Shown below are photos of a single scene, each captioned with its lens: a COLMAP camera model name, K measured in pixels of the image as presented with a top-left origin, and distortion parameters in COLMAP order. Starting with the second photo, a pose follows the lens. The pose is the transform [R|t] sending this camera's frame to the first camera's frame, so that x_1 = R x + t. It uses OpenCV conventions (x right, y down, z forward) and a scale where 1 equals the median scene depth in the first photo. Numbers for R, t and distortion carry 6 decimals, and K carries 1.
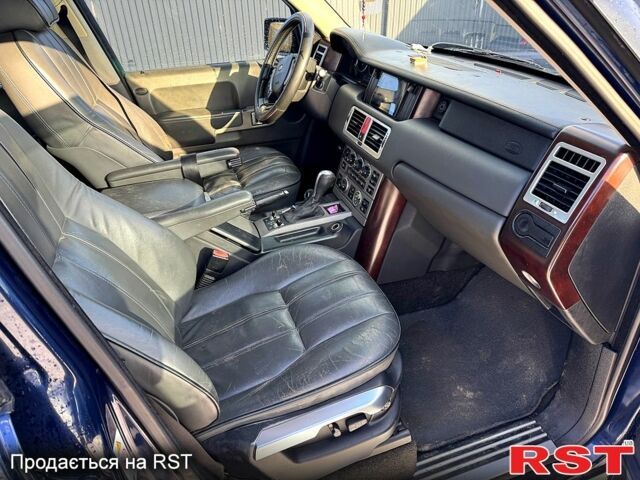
lens RADIAL K [[431.8, 0, 330.0], [0, 431.8, 240.3], [0, 0, 1]] dist [0.131017, -0.164667]
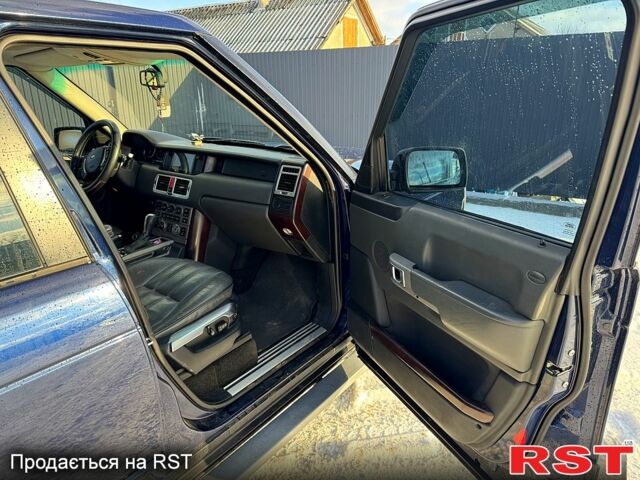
lens RADIAL K [[467.1, 0, 320.0], [0, 467.1, 240.0], [0, 0, 1]] dist [0.001140, 0.000996]
pose [[0.850777, -0.153474, 0.502618, -0.359175], [0.269261, 0.948634, -0.166110, 0.370607], [-0.451307, 0.276658, 0.848400, -0.626559]]
